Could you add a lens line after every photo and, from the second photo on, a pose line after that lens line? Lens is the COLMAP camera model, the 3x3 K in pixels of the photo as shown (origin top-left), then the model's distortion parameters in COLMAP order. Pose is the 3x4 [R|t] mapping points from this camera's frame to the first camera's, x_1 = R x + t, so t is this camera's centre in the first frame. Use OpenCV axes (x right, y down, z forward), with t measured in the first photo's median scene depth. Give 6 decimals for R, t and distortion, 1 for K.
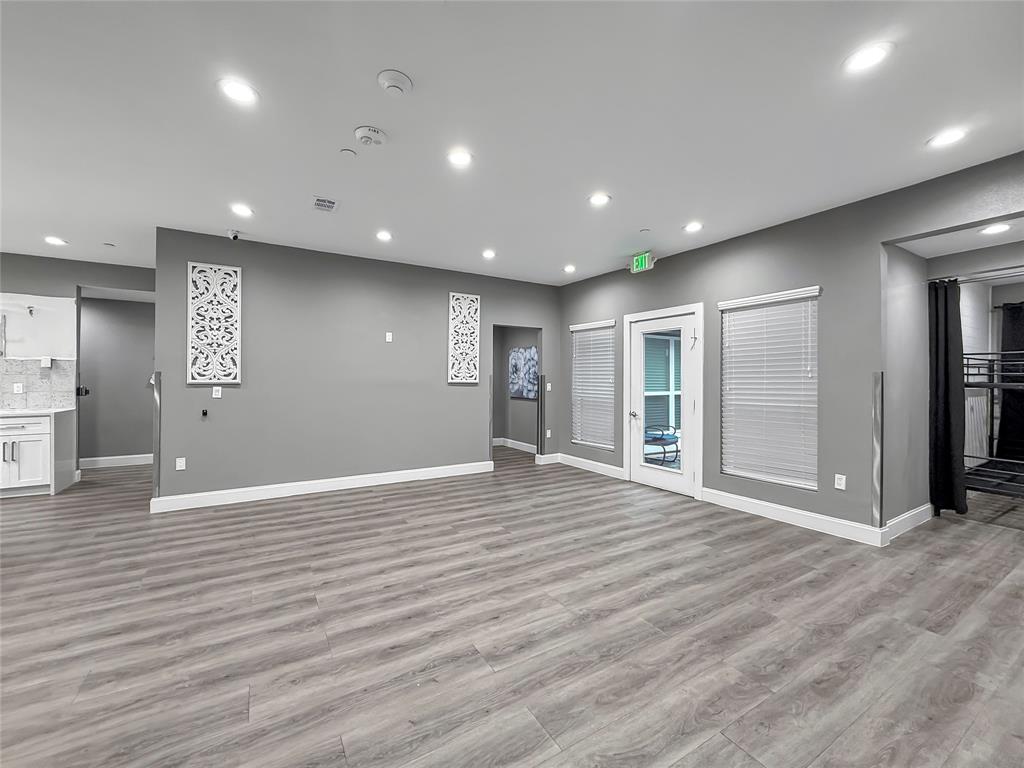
lens RADIAL K [[419.2, 0, 510.0], [0, 419.2, 383.0], [0, 0, 1]] dist [-0.001479, 0.000824]
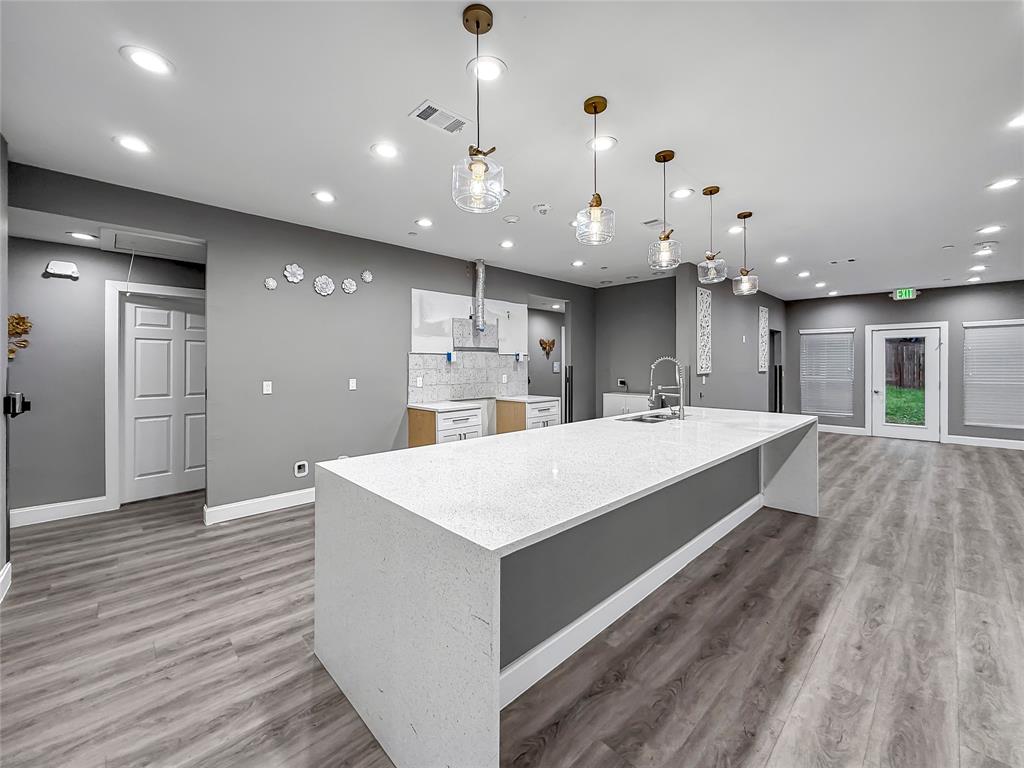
lens RADIAL K [[419.2, 0, 512.5], [0, 419.2, 371.4], [0, 0, 1]] dist [-0.001479, 0.000824]
pose [[0.972962, -0.007138, 0.230855, -1.989421], [0.005201, 0.999946, 0.008997, -0.027668], [-0.230907, -0.007553, 0.972946, -0.249234]]
